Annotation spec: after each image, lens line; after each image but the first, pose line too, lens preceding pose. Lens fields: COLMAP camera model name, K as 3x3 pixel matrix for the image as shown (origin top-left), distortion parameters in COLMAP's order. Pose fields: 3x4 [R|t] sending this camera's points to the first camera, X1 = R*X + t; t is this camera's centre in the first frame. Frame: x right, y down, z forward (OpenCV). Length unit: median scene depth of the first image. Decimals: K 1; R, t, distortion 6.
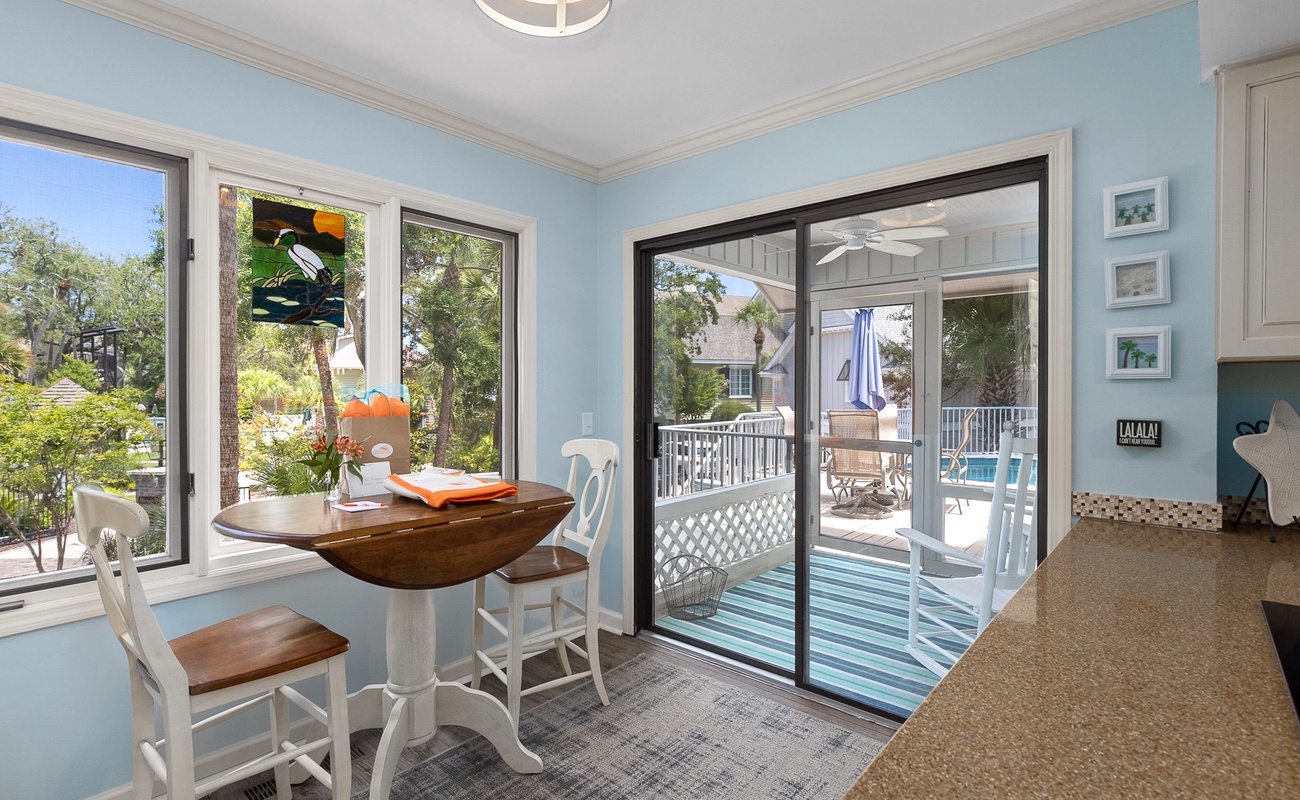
lens RADIAL K [[625.0, 0, 651.9], [0, 625.0, 393.4], [0, 0, 1]] dist [0.002746, -0.000598]
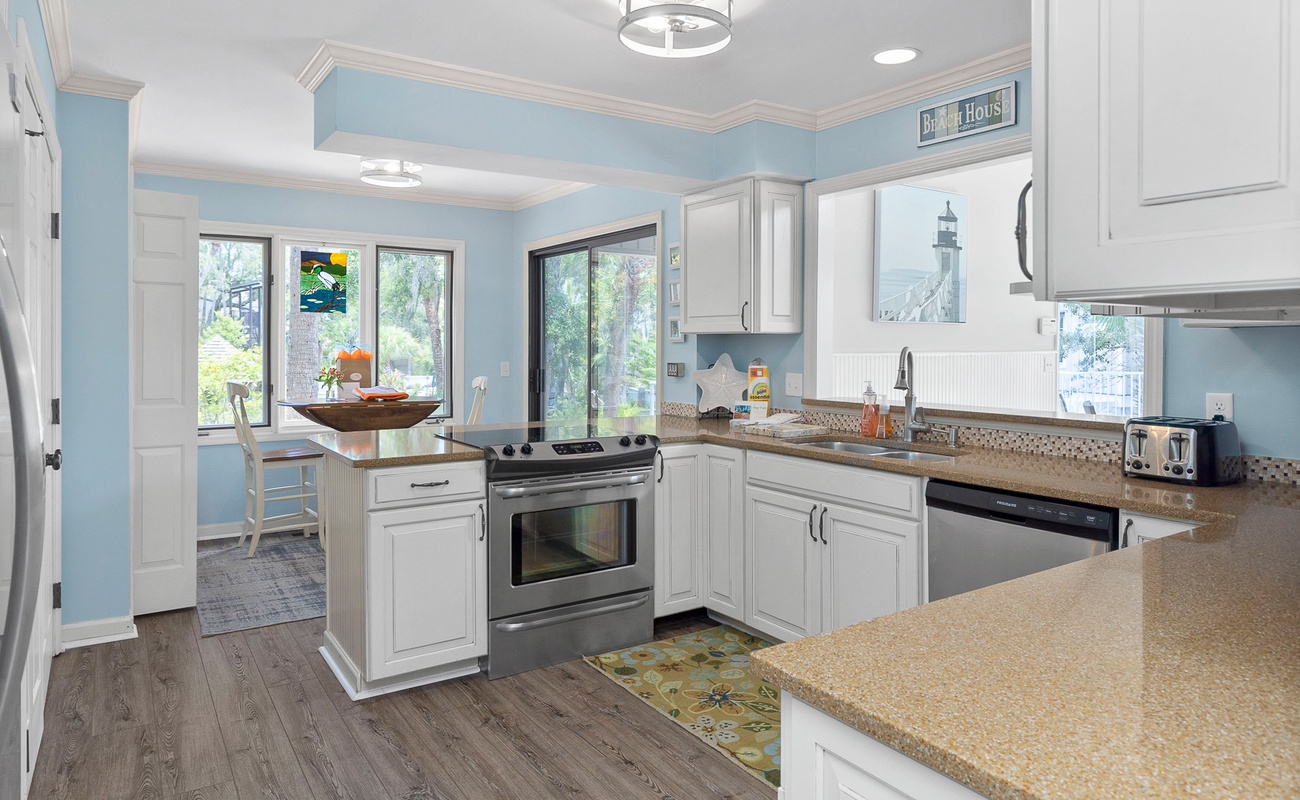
lens RADIAL K [[820.5, 0, 660.6], [0, 820.5, 353.0], [0, 0, 1]] dist [0.004853, -0.000750]
pose [[0.967368, 0.006210, -0.253301, 0.834027], [-0.006720, 0.999977, -0.001149, 0.008543], [0.253288, 0.002814, 0.967387, -0.913787]]
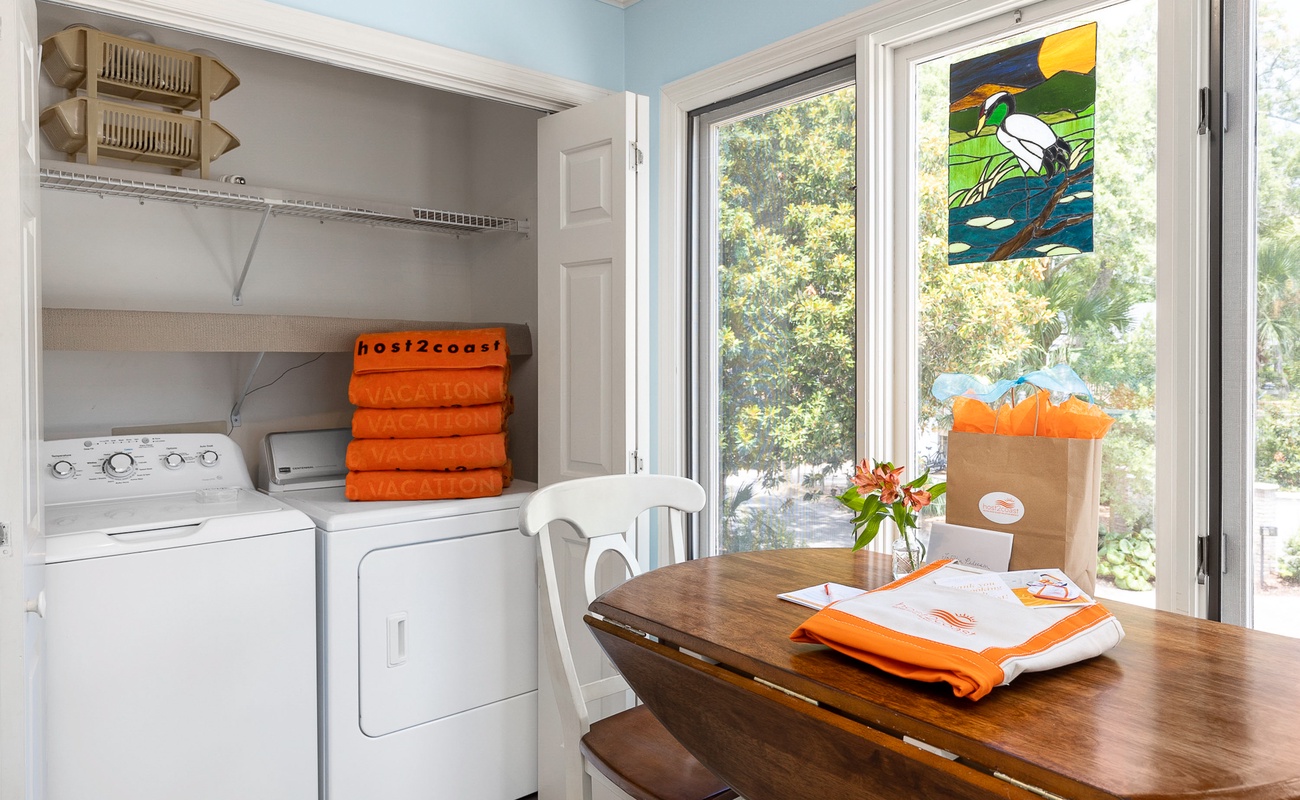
lens RADIAL K [[820.5, 0, 646.3], [0, 820.5, 373.1], [0, 0, 1]] dist [0.004853, -0.000750]
pose [[-0.138381, 0.014123, -0.990278, 0.155819], [-0.010845, 0.999817, 0.015775, -0.012501], [0.990320, 0.012922, -0.138202, 0.588270]]
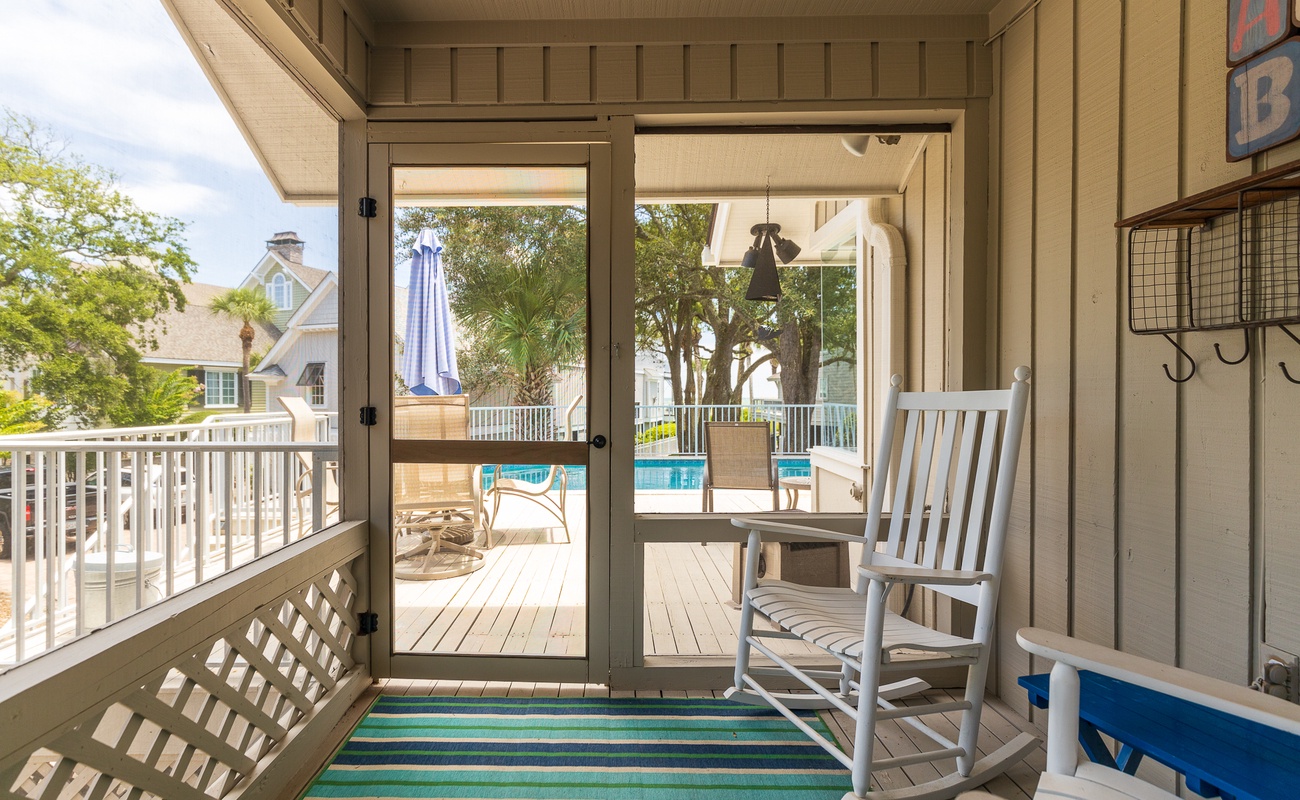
lens RADIAL K [[625.0, 0, 622.3], [0, 625.0, 399.0], [0, 0, 1]] dist [0.002746, -0.000598]
pose [[0.758749, -0.003070, 0.651376, 0.012882], [0.007988, 0.999958, -0.004591, 0.005765], [-0.651334, 0.008686, 0.758741, 0.071840]]
